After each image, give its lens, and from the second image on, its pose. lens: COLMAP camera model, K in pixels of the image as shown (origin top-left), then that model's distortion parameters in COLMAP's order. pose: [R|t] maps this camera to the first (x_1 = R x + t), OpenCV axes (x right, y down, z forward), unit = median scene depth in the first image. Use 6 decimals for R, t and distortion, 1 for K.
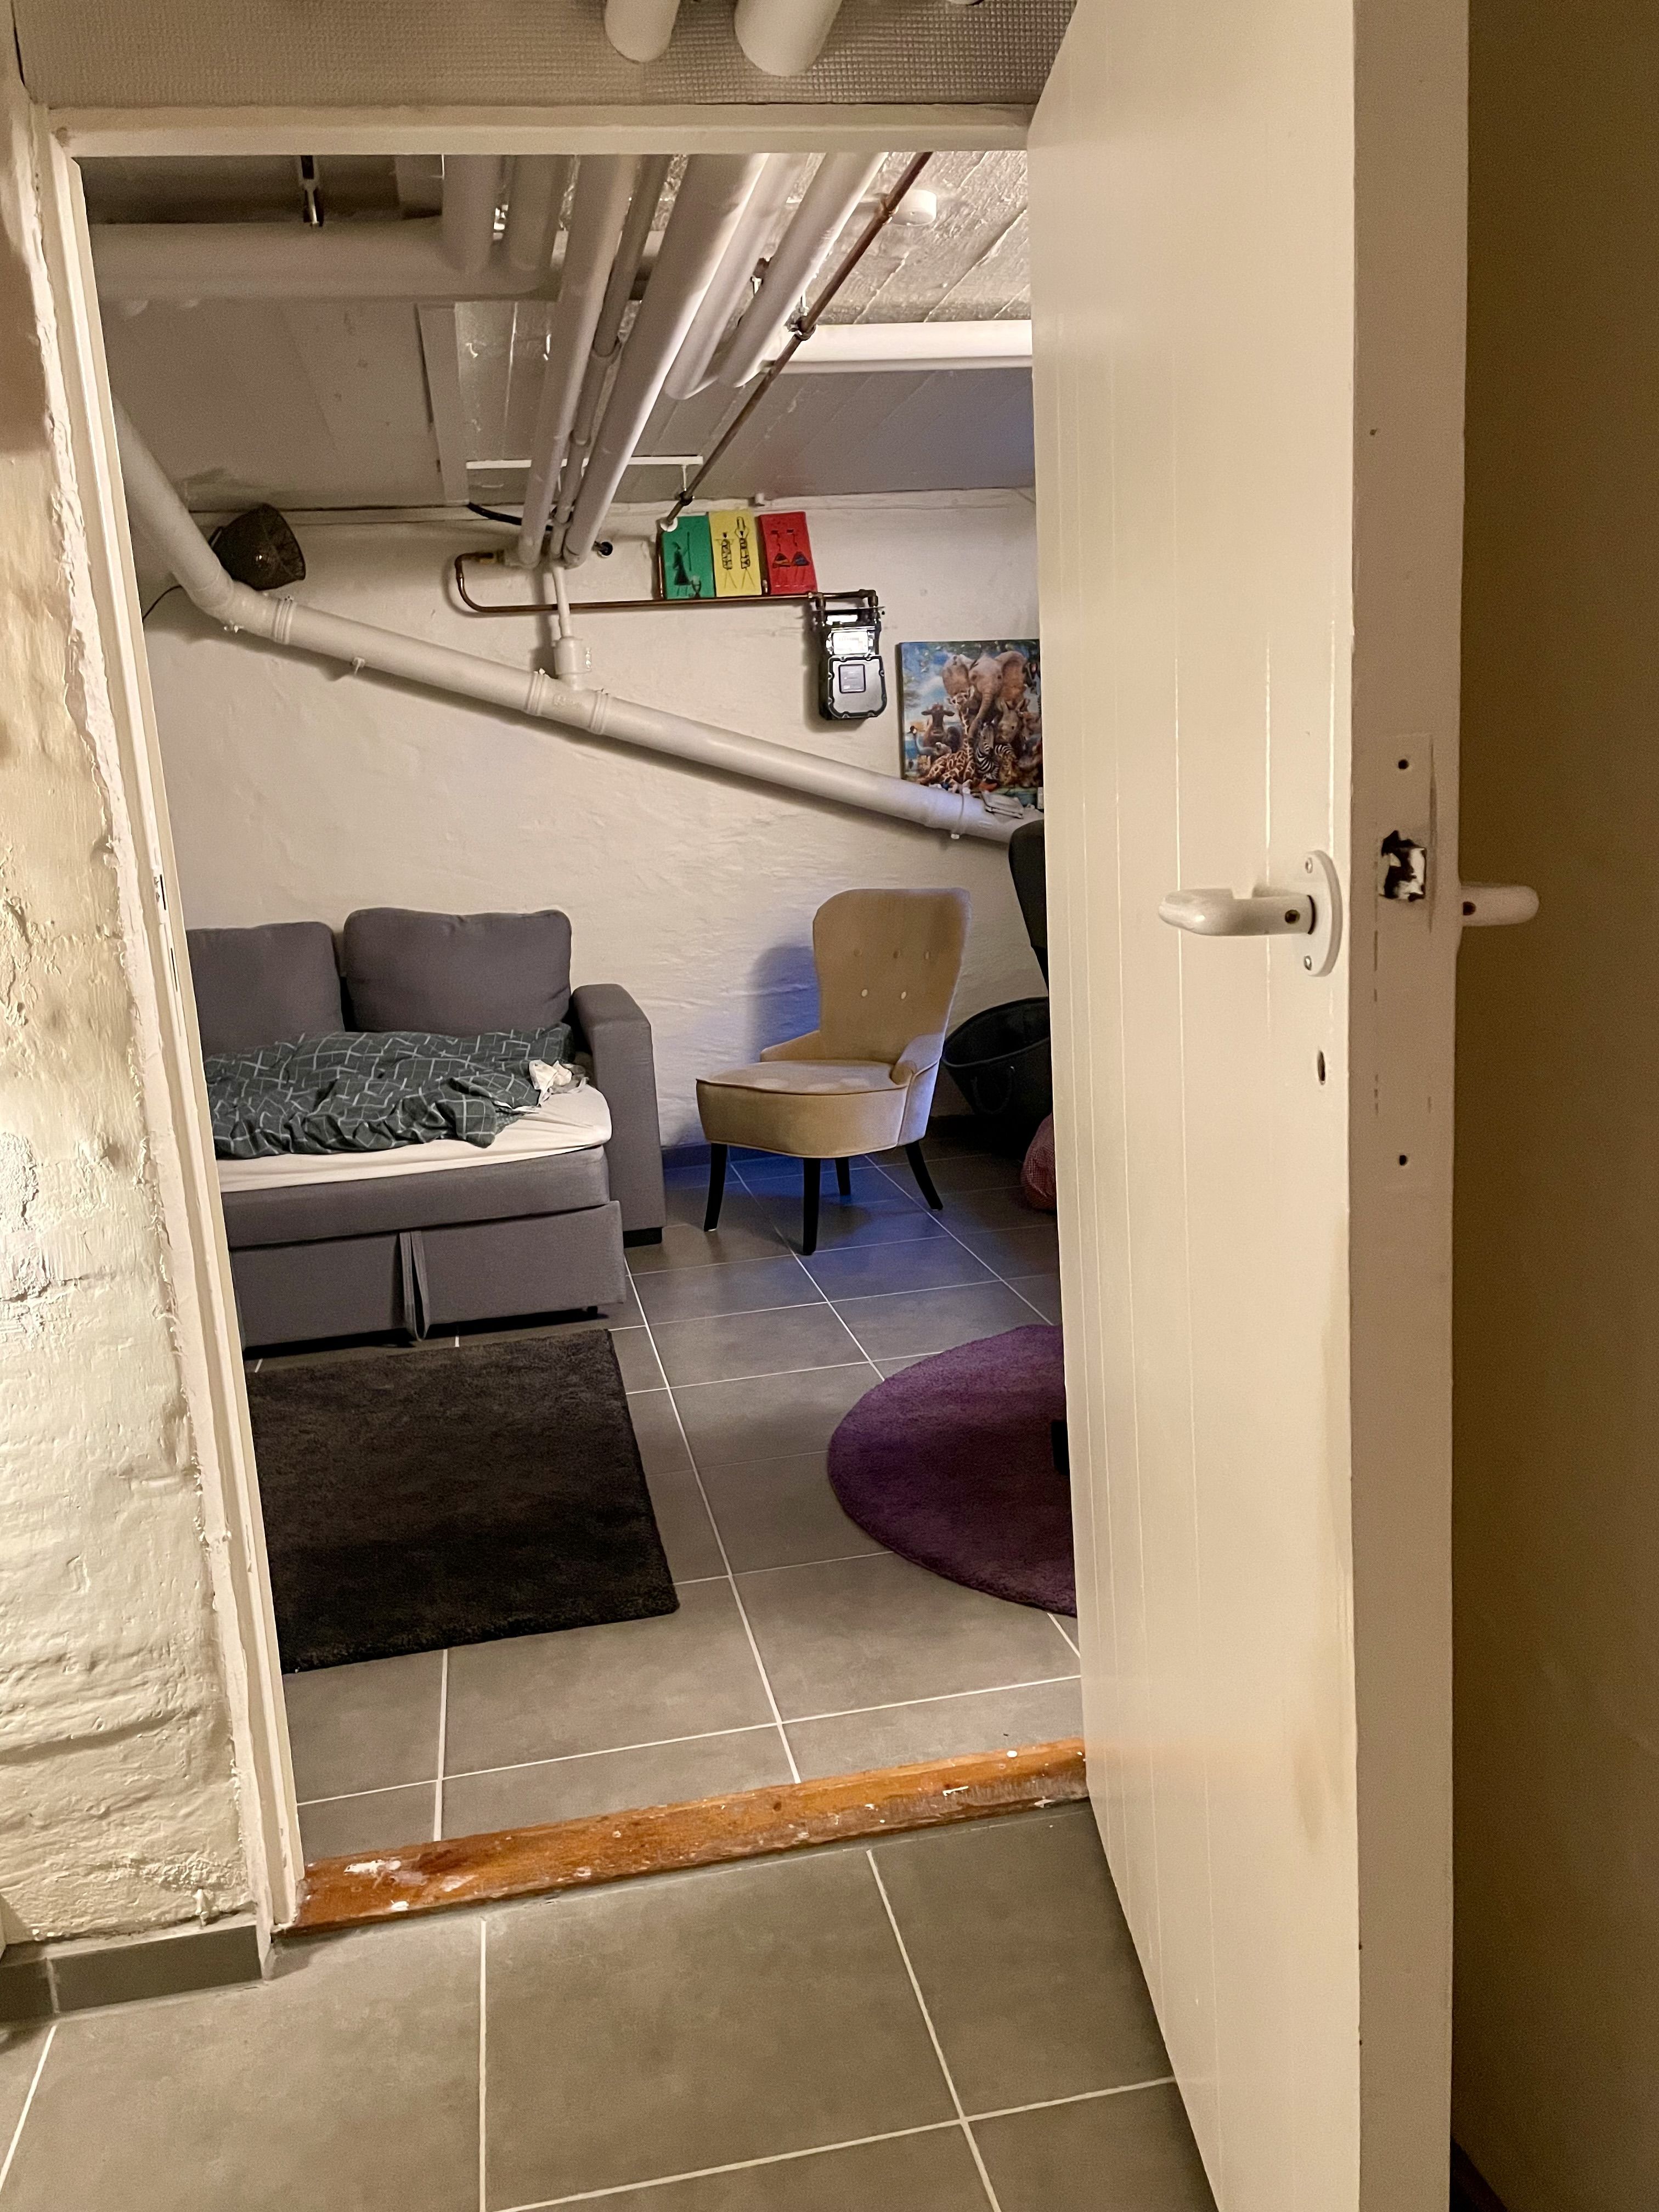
lens RADIAL K [[1671.9, 0, 829.5], [0, 1671.9, 1106.0], [0, 0, 1]] dist [0.000421, 0.000731]
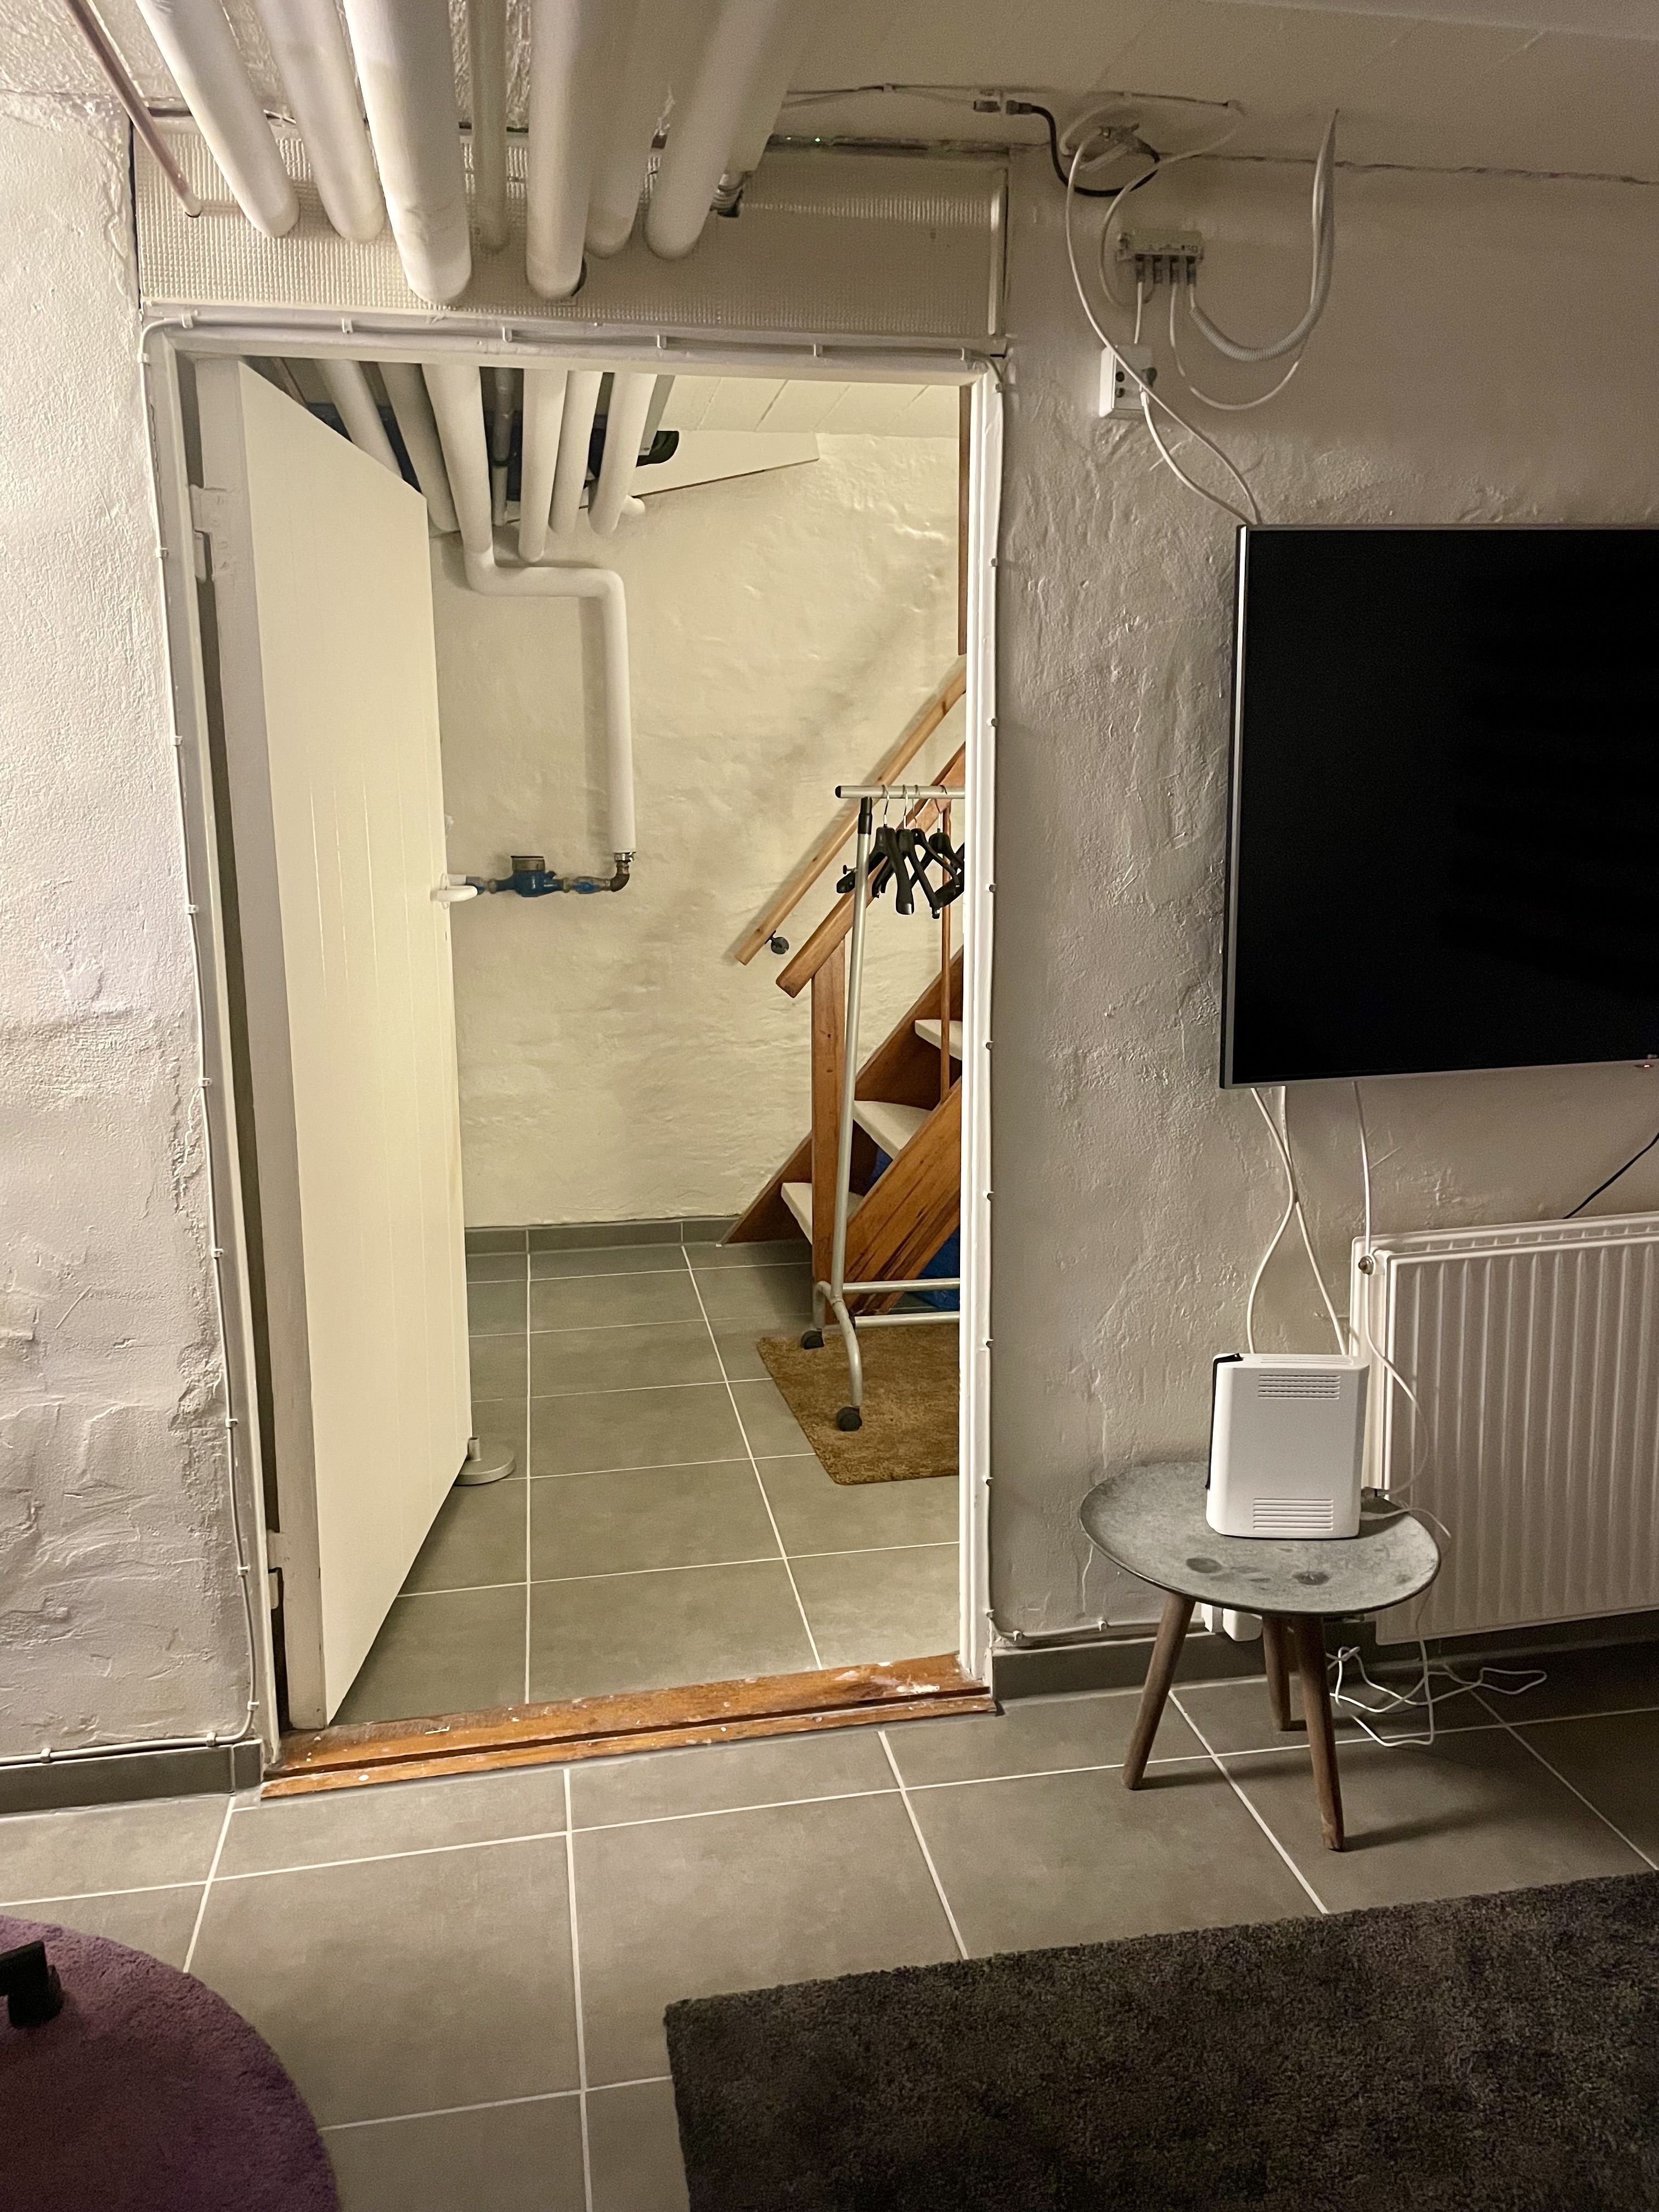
lens RADIAL K [[1671.9, 0, 829.5], [0, 1671.9, 1106.0], [0, 0, 1]] dist [0.000421, 0.000731]
pose [[-0.997019, 0.070547, 0.031235, -0.227719], [0.076990, 0.936006, 0.343460, -0.327800], [-0.005006, 0.344841, -0.938648, 1.668852]]
